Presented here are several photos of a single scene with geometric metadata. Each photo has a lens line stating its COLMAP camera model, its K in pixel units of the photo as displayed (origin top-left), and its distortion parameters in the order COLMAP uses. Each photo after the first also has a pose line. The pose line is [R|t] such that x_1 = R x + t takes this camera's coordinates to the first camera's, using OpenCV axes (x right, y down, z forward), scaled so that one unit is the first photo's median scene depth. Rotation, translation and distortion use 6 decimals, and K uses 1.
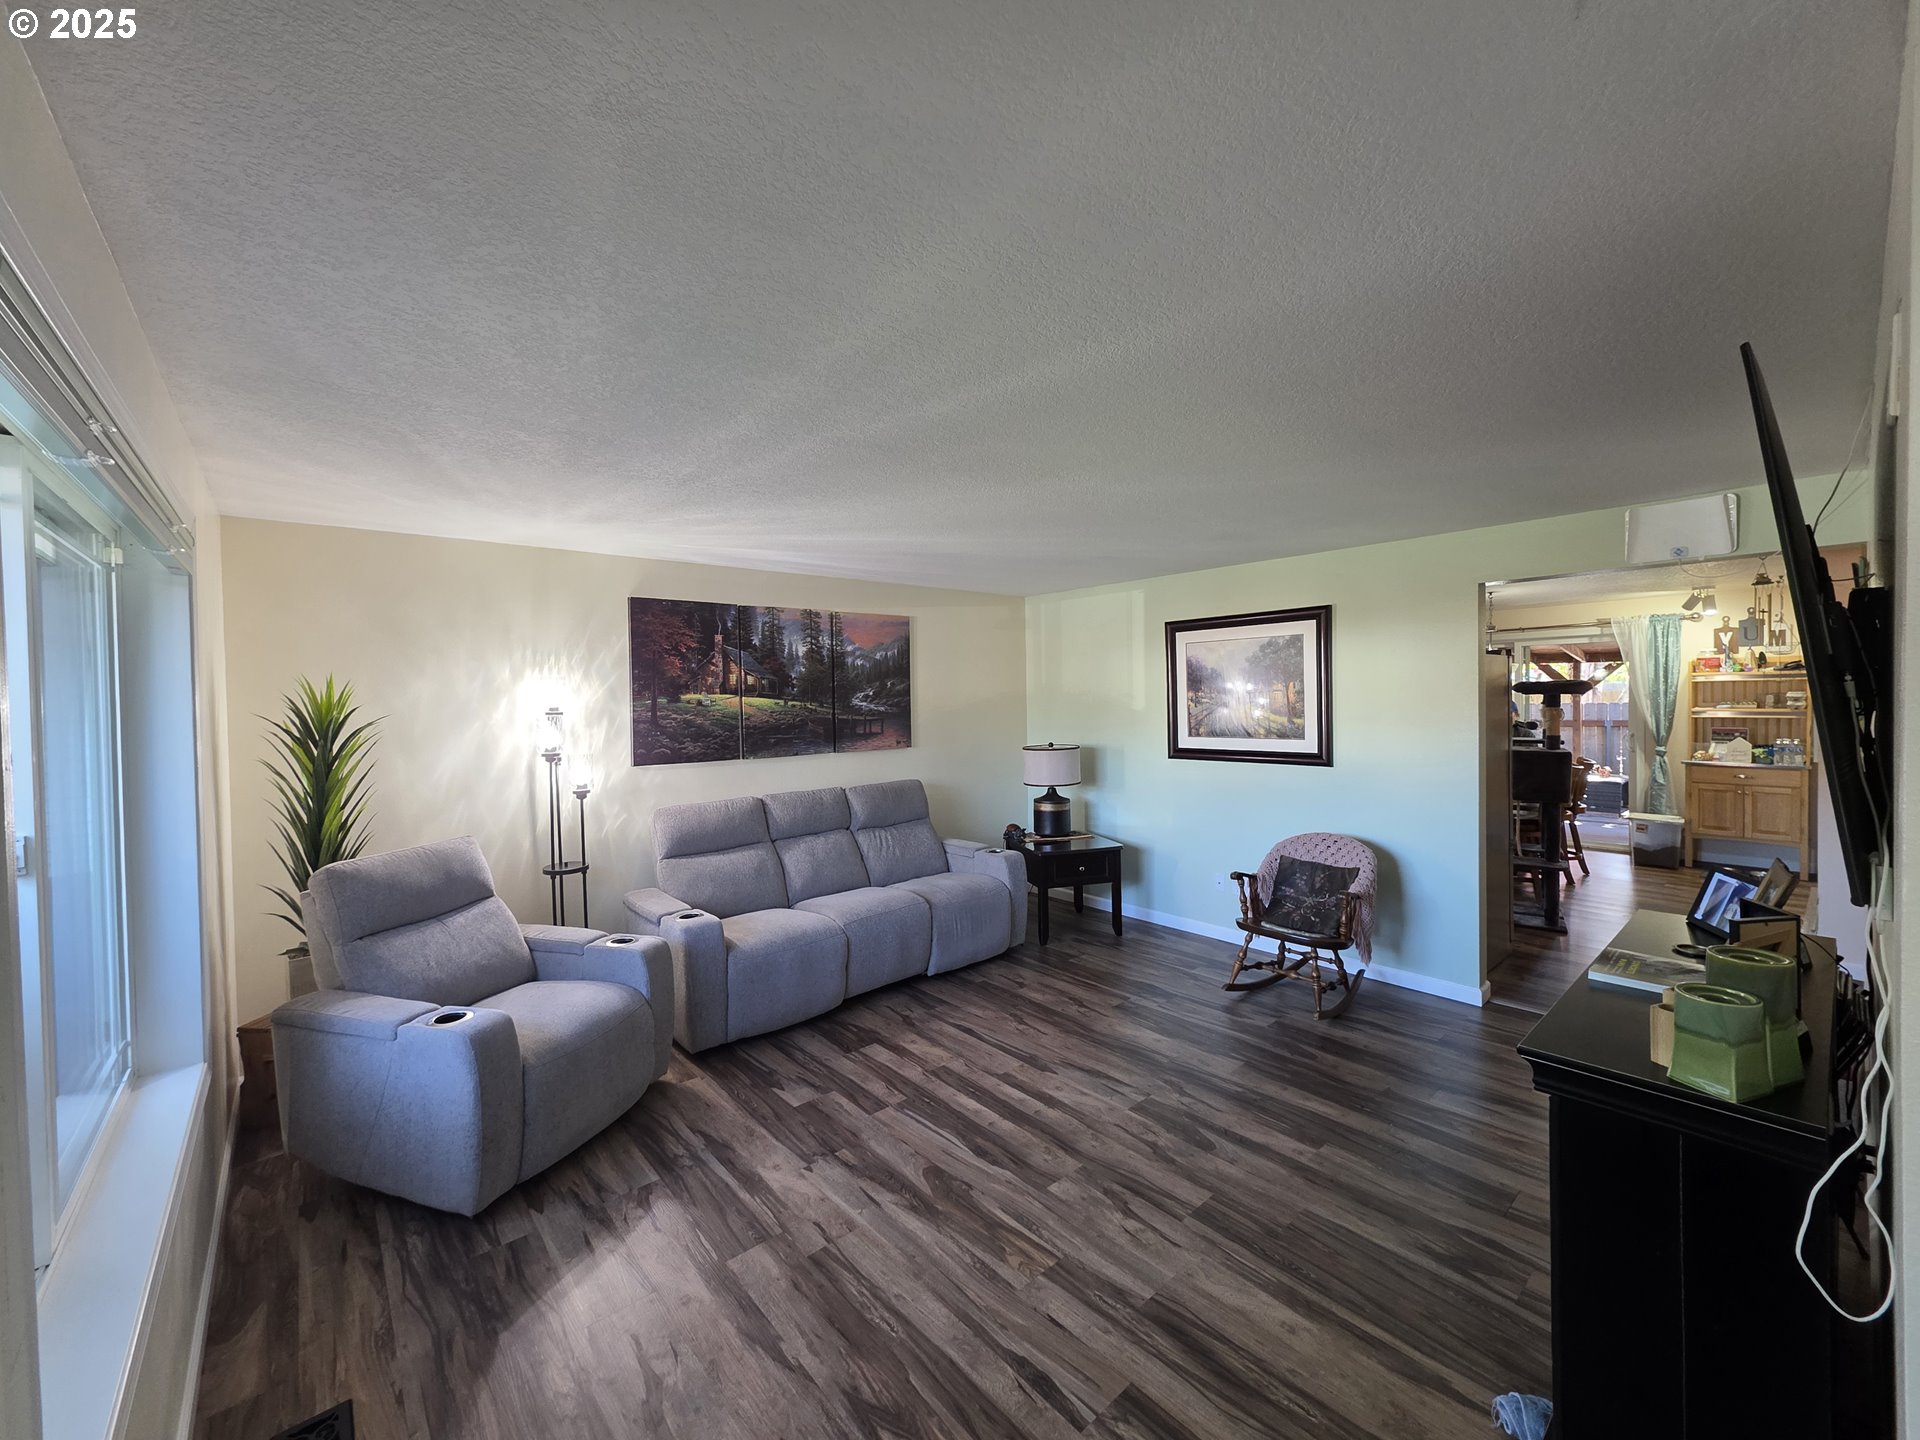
lens RADIAL K [[764.2, 0, 958.9], [0, 764.2, 710.6], [0, 0, 1]] dist [0.001886, 0.000209]
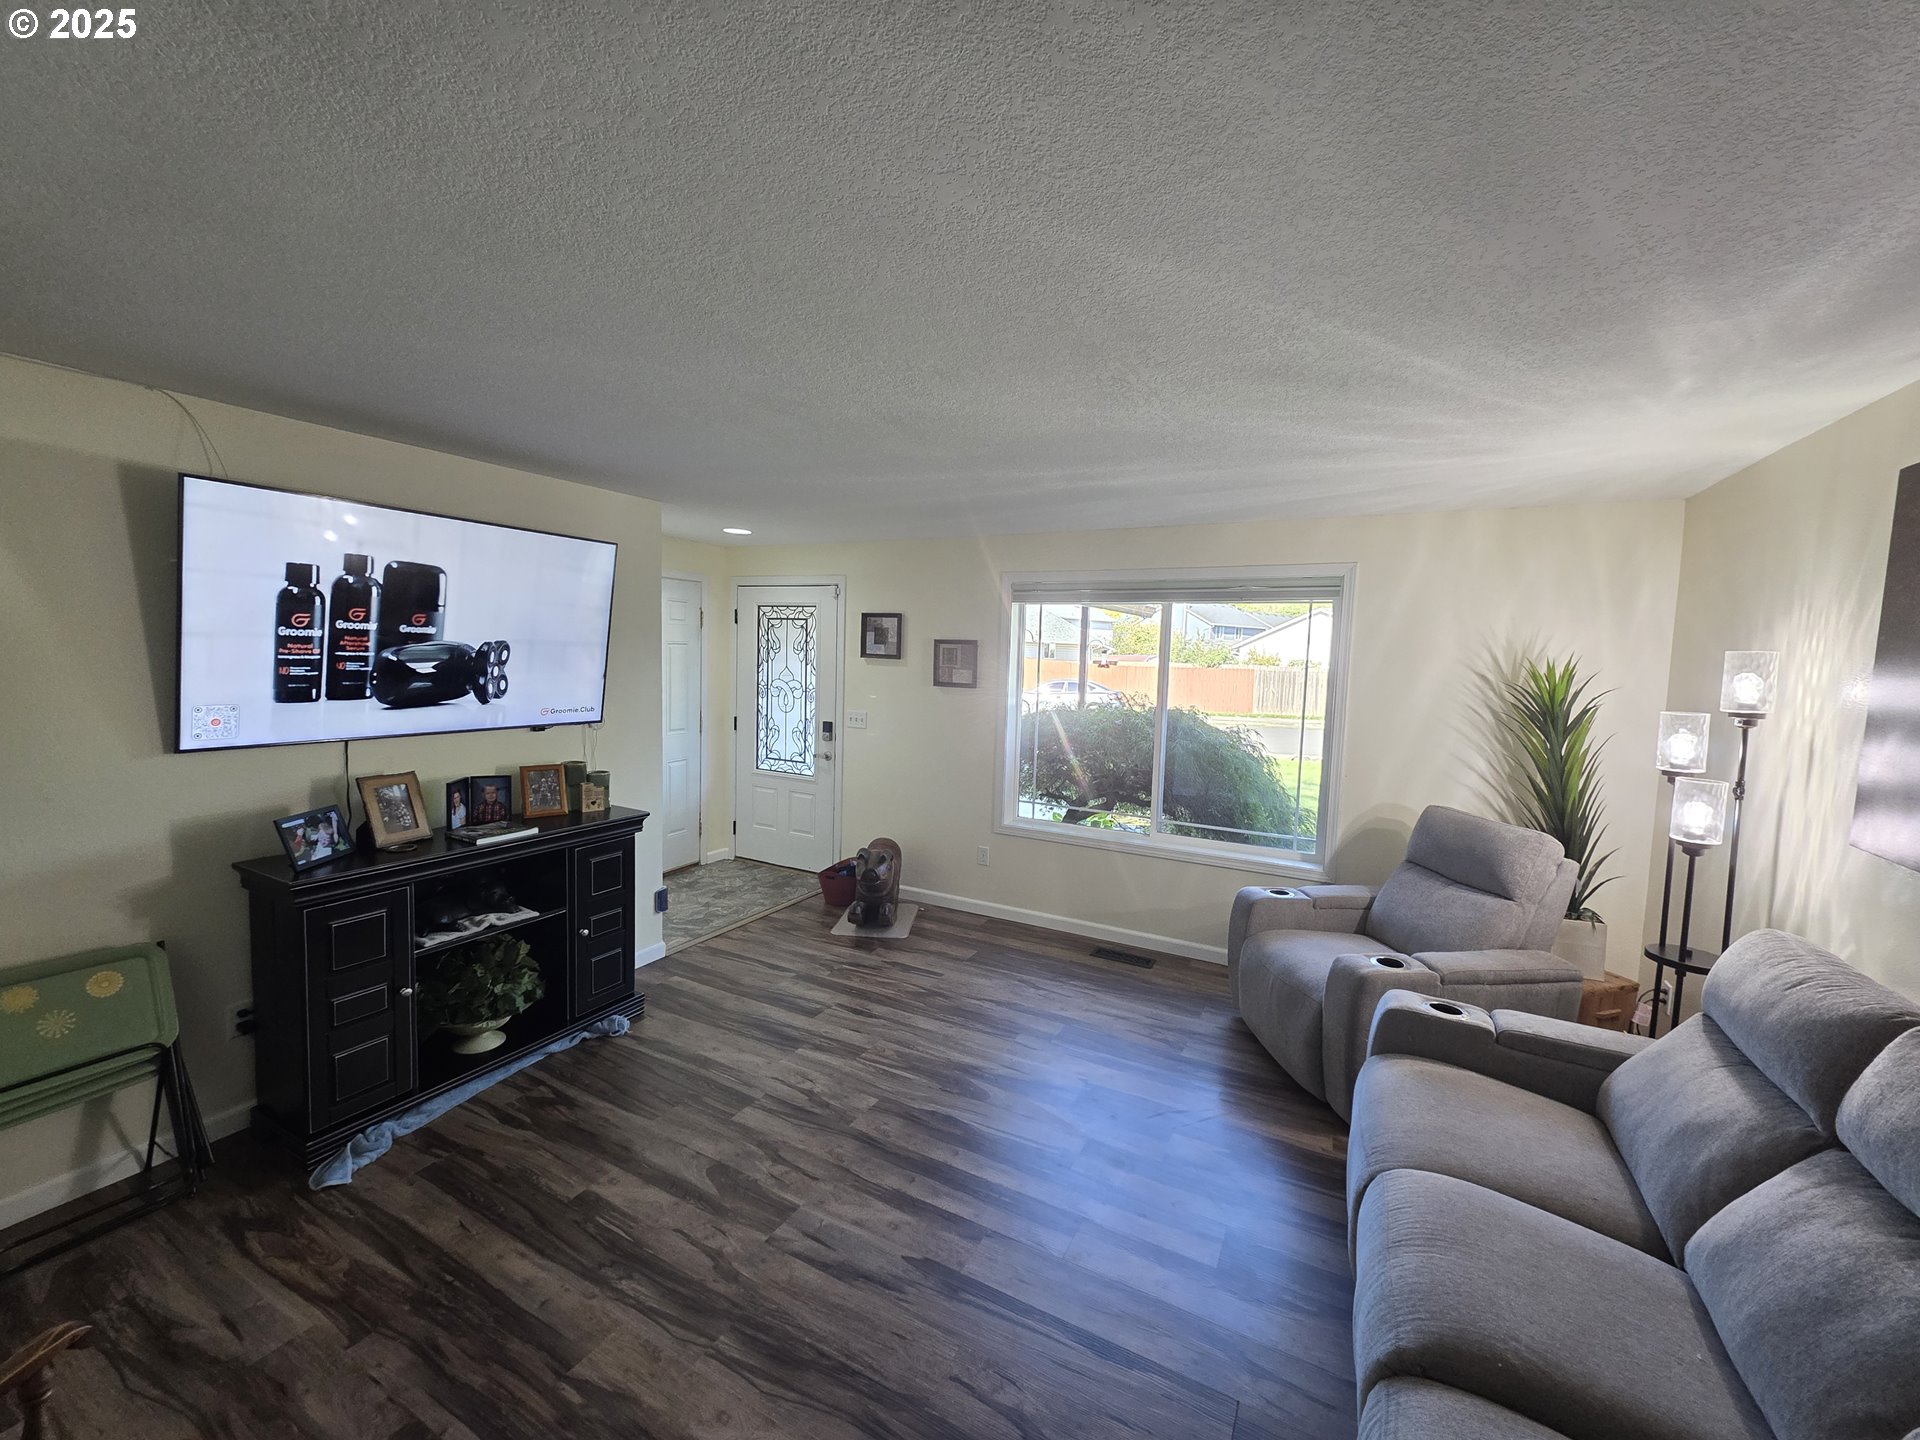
lens RADIAL K [[764.2, 0, 961.1], [0, 764.2, 711.8], [0, 0, 1]] dist [0.001886, 0.000209]
pose [[-0.932855, 0.018425, -0.359780, 0.235480], [-0.020176, 0.994452, 0.103240, -0.043535], [0.359686, 0.103566, -0.927308, 1.201286]]
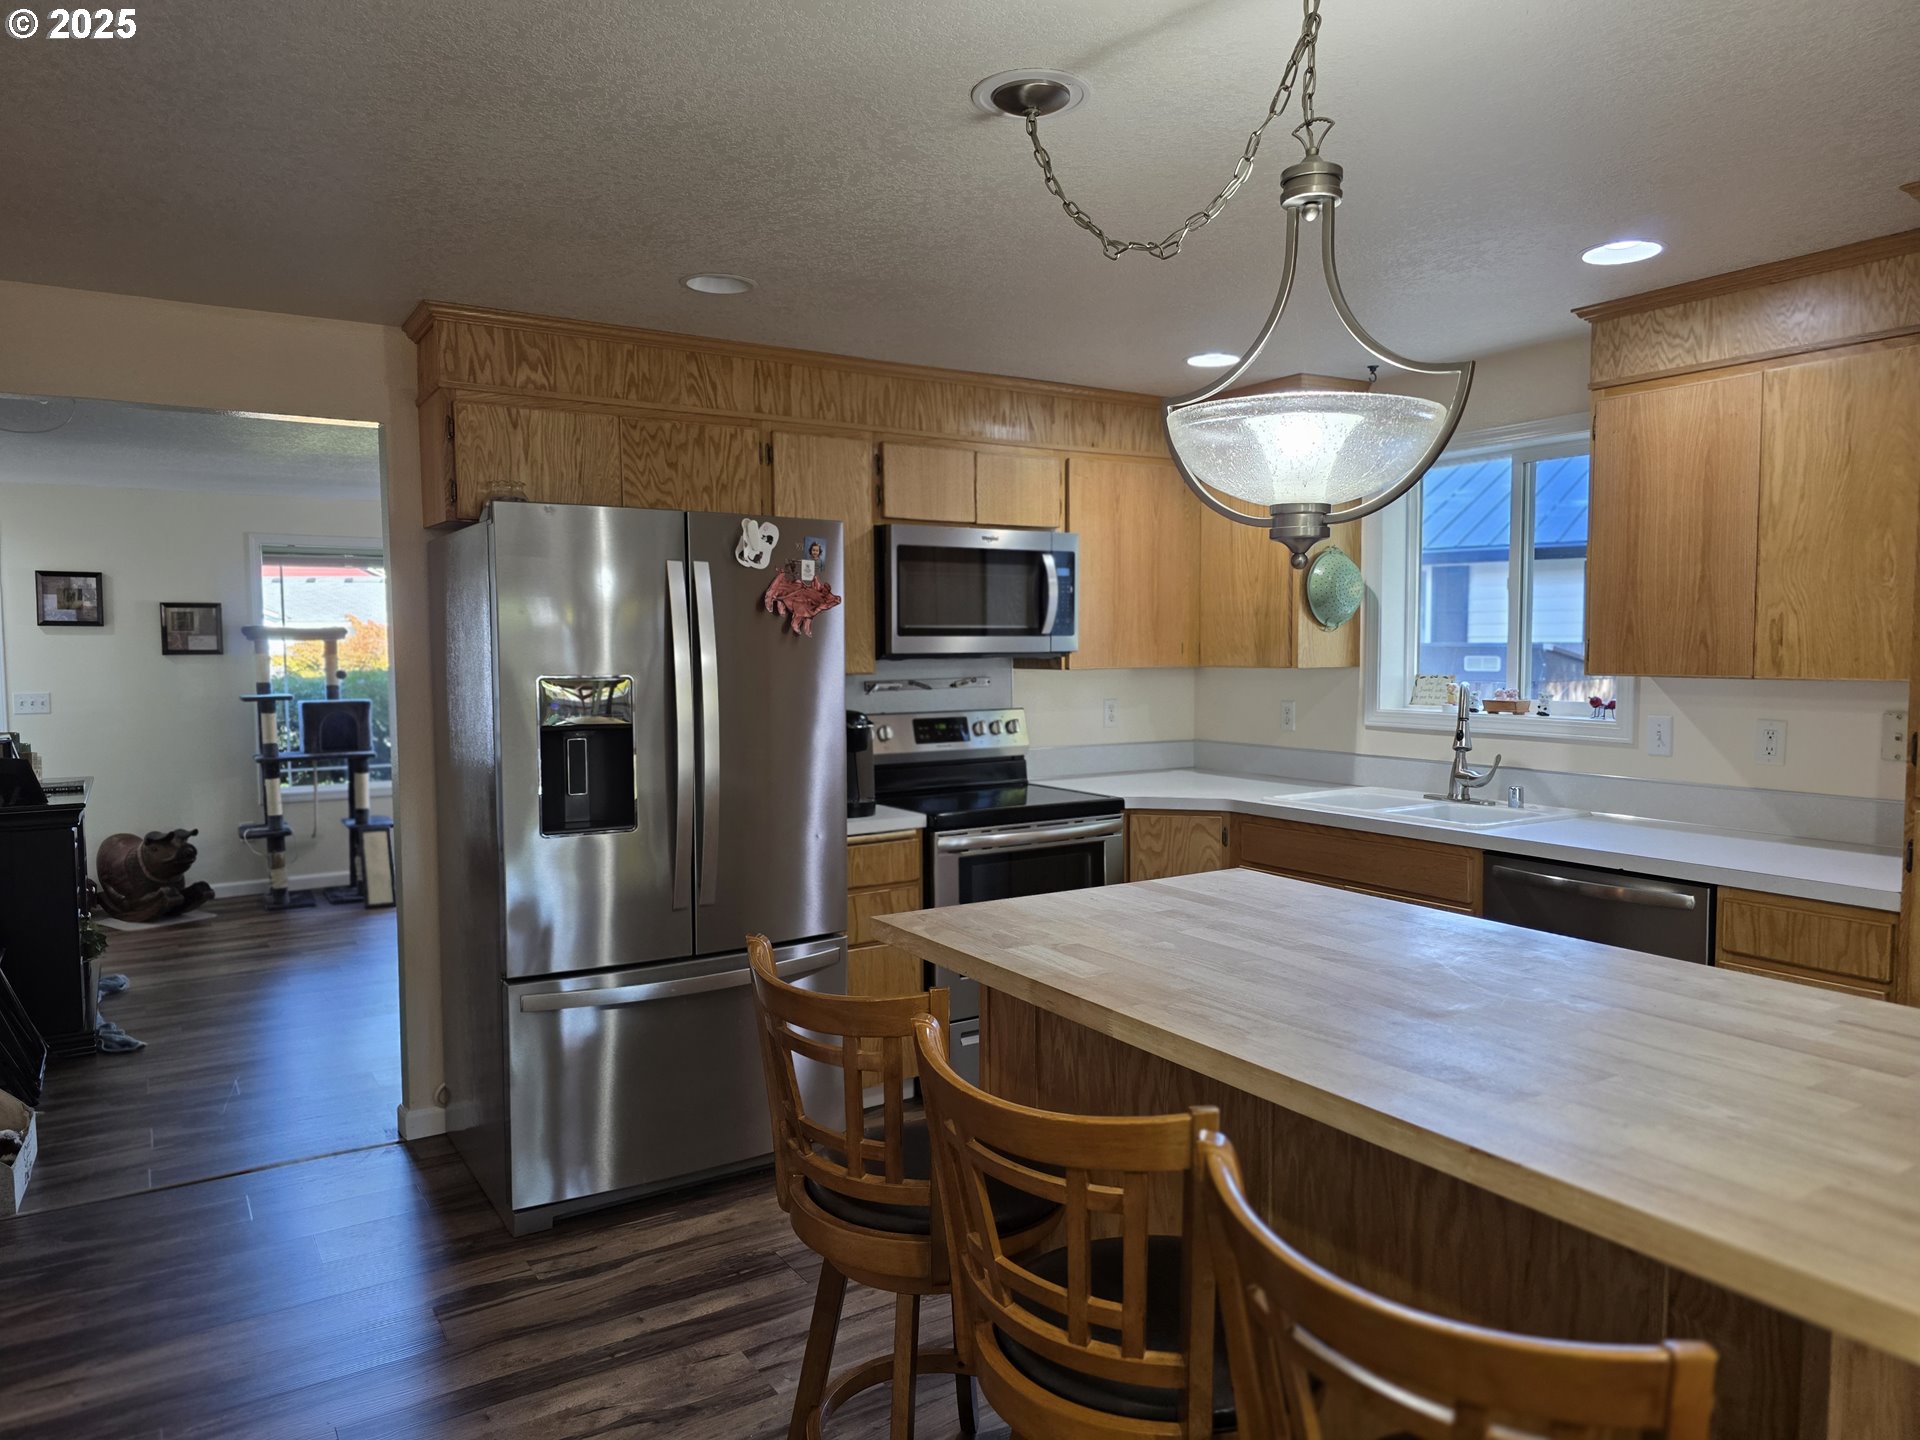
lens RADIAL K [[1295.6, 0, 978.3], [0, 1295.6, 729.3], [0, 0, 1]] dist [0.008987, -0.003969]
pose [[-0.130228, 0.087140, -0.987647, 1.472395], [-0.008732, 0.995991, 0.089027, -0.027859], [0.991446, 0.020218, -0.128945, 1.436780]]
